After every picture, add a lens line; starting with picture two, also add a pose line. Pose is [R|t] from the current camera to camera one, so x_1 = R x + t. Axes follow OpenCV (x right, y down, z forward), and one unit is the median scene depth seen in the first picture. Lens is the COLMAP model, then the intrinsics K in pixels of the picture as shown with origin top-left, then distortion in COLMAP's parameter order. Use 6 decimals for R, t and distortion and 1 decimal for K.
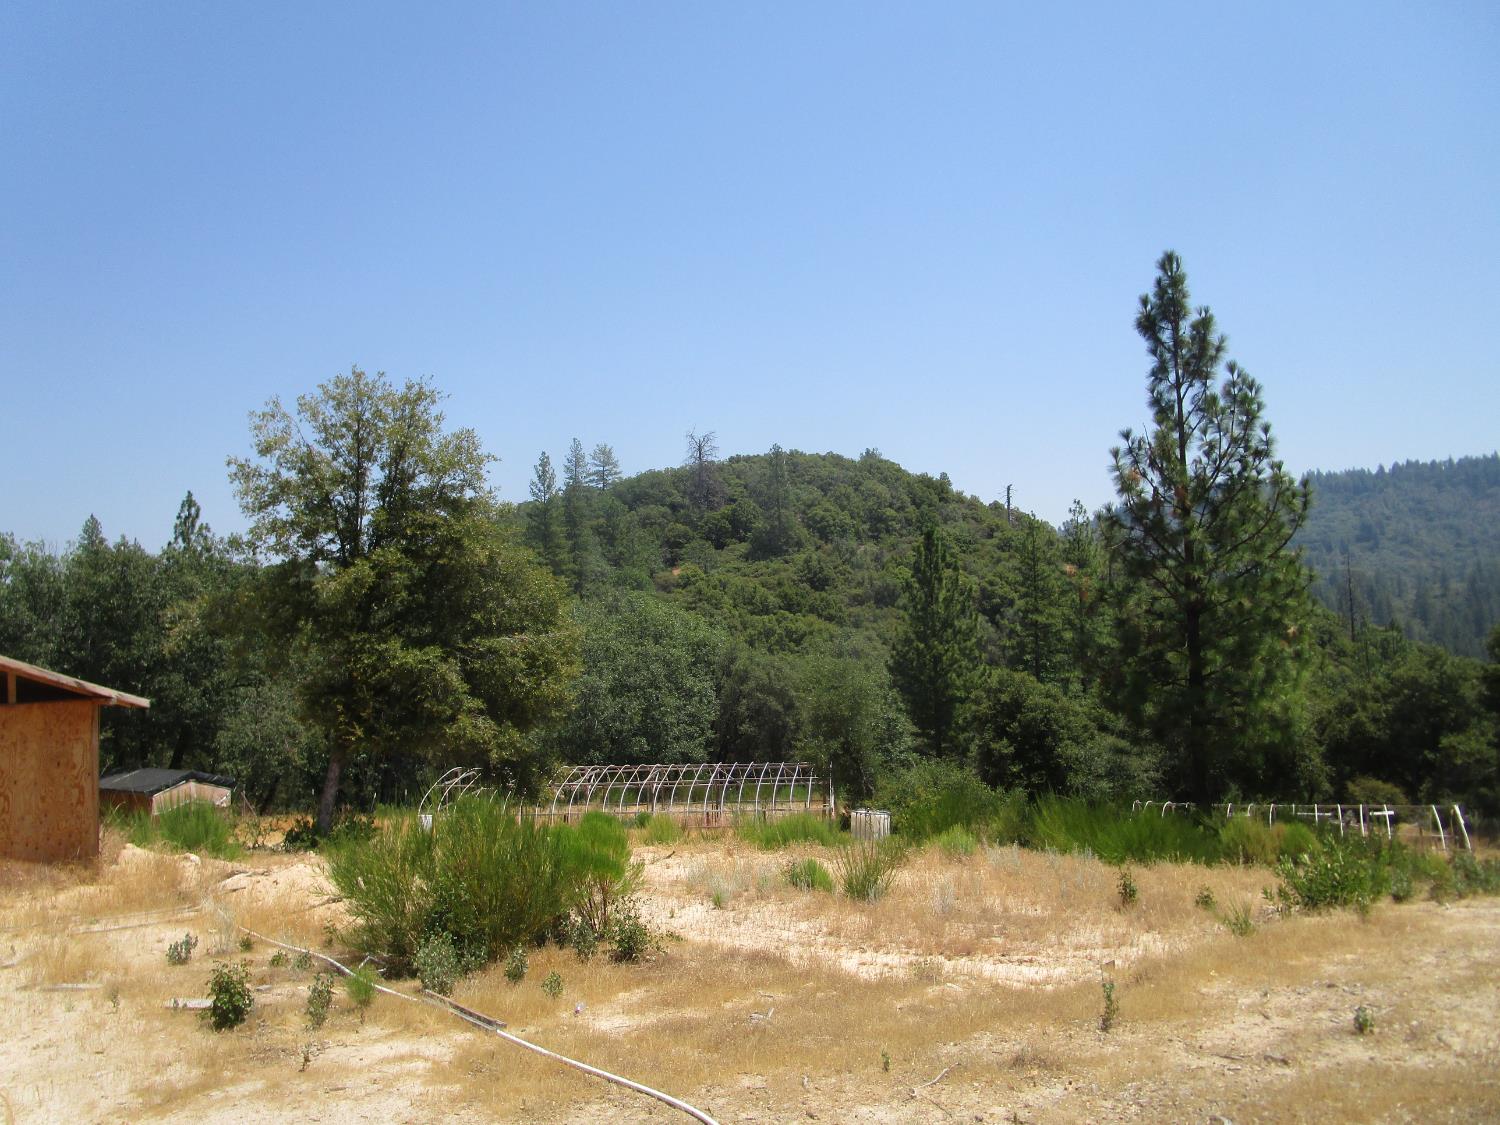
lens RADIAL K [[1173.1, 0, 750.1], [0, 1173.1, 565.6], [0, 0, 1]] dist [0.010500, 0.001786]
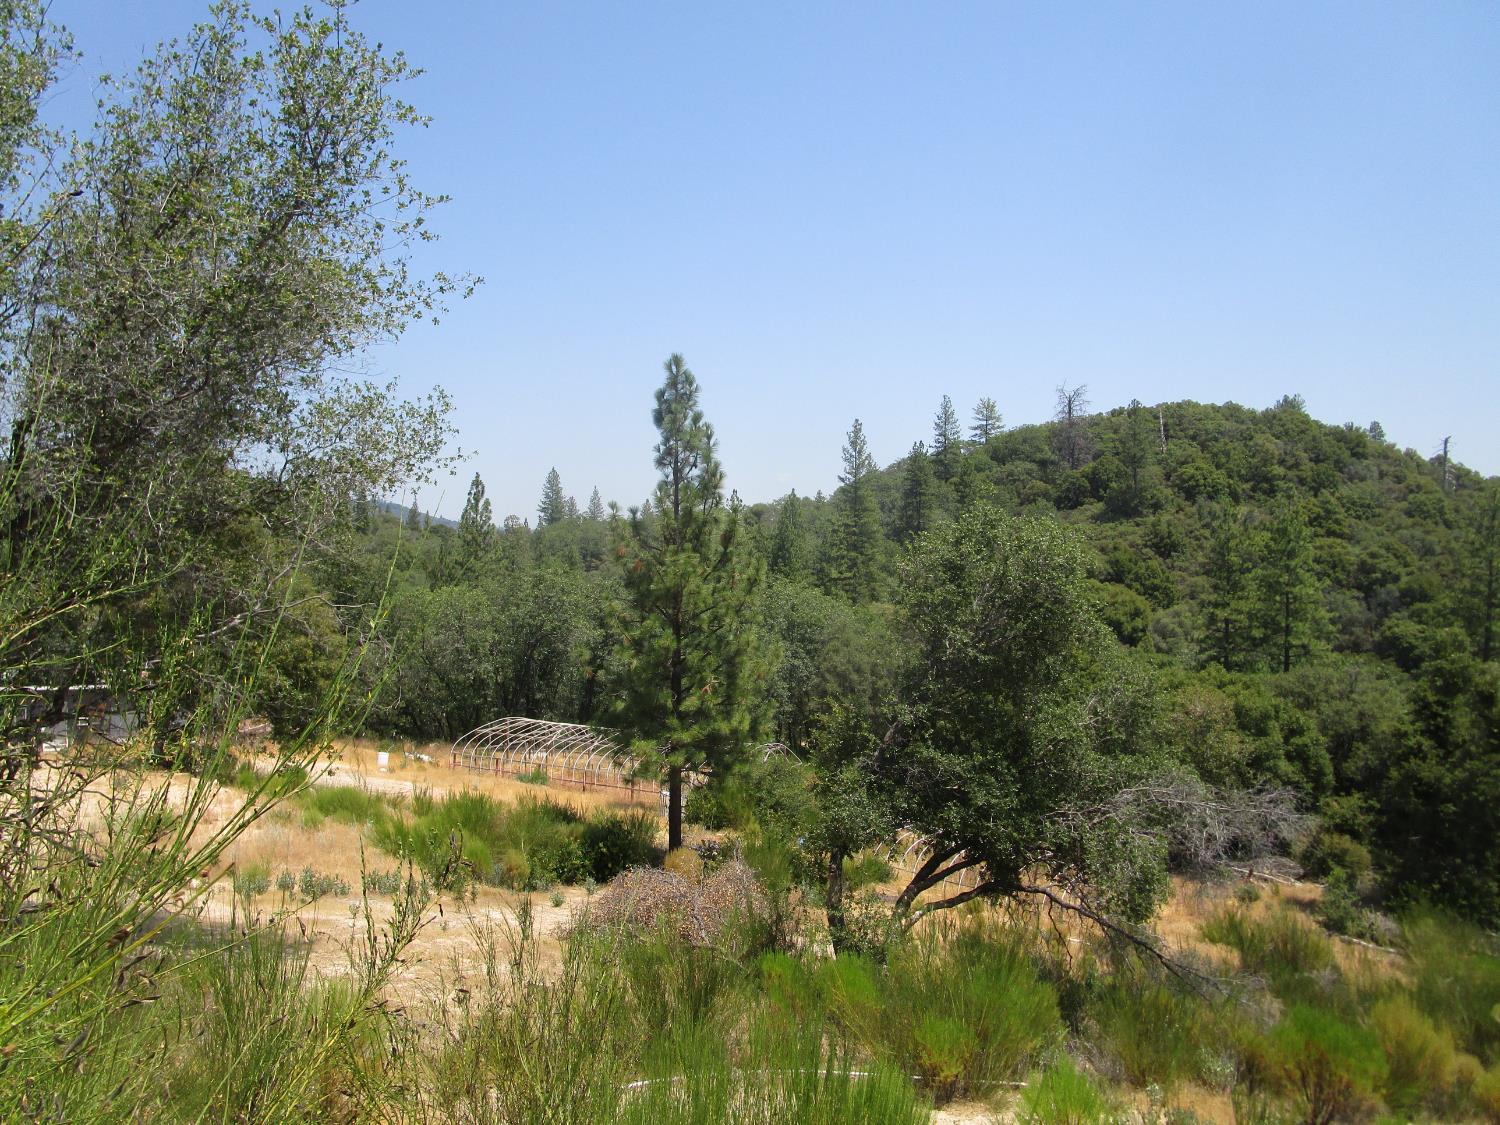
lens RADIAL K [[1173.1, 0, 747.4], [0, 1173.1, 559.5], [0, 0, 1]] dist [0.010500, 0.001786]
pose [[0.905859, 0.038095, -0.421863, 0.134626], [-0.016450, 0.998360, 0.054832, -0.019975], [0.423260, -0.042730, 0.905000, 0.000764]]
